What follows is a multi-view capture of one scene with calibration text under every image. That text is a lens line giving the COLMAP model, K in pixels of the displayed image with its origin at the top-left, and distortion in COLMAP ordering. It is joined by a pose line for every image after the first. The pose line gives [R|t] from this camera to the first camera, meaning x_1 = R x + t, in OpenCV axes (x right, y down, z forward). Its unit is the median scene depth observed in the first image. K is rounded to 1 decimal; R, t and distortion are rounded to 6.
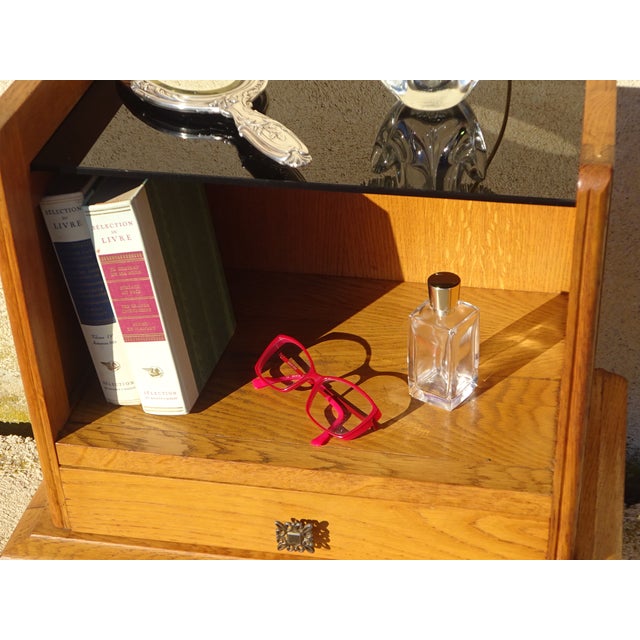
lens RADIAL K [[1338.1, 0, 319.1], [0, 1338.1, 322.6], [0, 0, 1]] dist [0.007565, 0.000000]
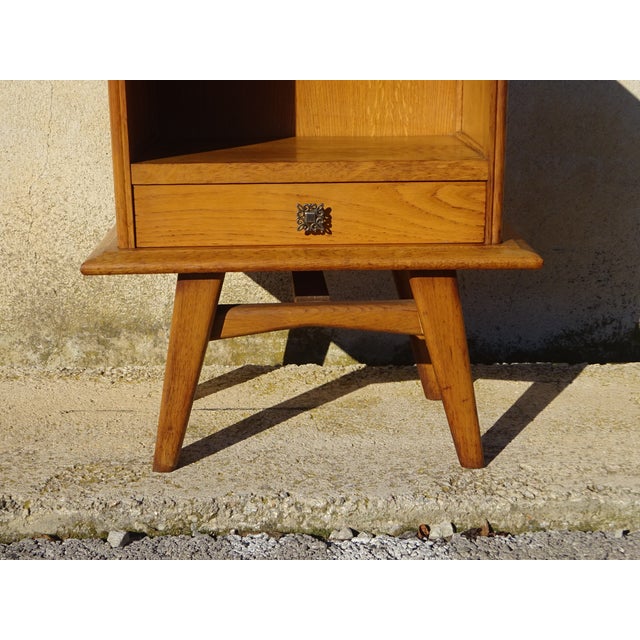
lens RADIAL K [[1121.7, 0, 318.3], [0, 1121.7, 320.7], [0, 0, 1]] dist [0.009633, 0.000000]
pose [[0.973810, -0.029764, 0.225406, -0.281539], [0.103424, 0.940877, -0.322575, 0.649194], [-0.202478, 0.337439, 0.919314, -0.043360]]
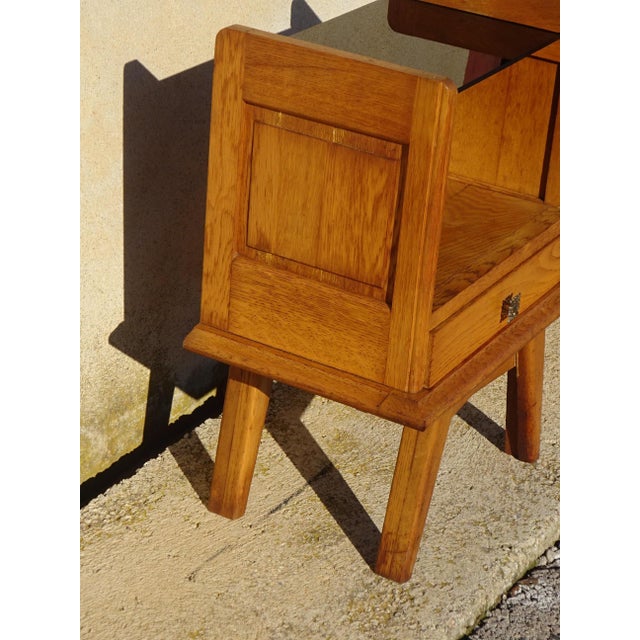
lens RADIAL K [[1864.9, 0, 319.6], [0, 1864.9, 316.3], [0, 0, 1]] dist [0.049626, 0.000000]
pose [[0.317462, -0.348954, 0.881731, -2.010439], [0.464353, 0.867925, 0.176302, -0.315233], [-0.826797, 0.353465, 0.437571, 0.250576]]
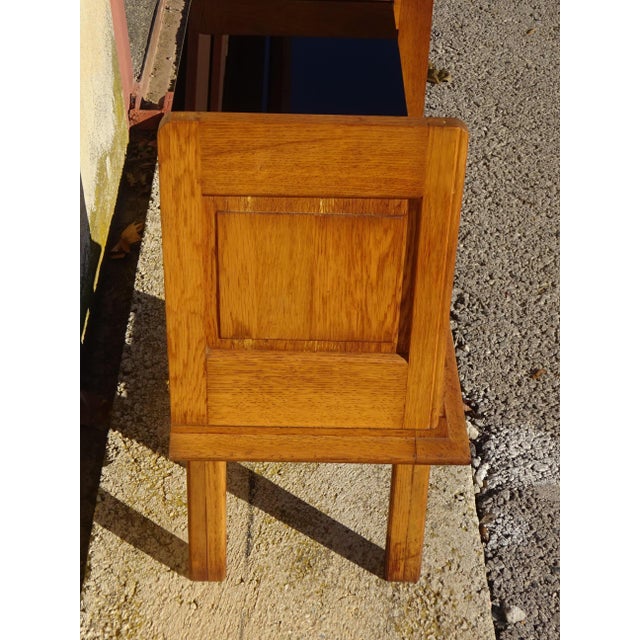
lens RADIAL K [[1338.1, 0, 320.7], [0, 1338.1, 326.2], [0, 0, 1]] dist [0.007565, 0.000000]
pose [[-0.213107, -0.549337, 0.807969, -1.269520], [0.539817, 0.623080, 0.566012, -0.766624], [-0.814360, 0.556776, 0.163759, 0.893569]]
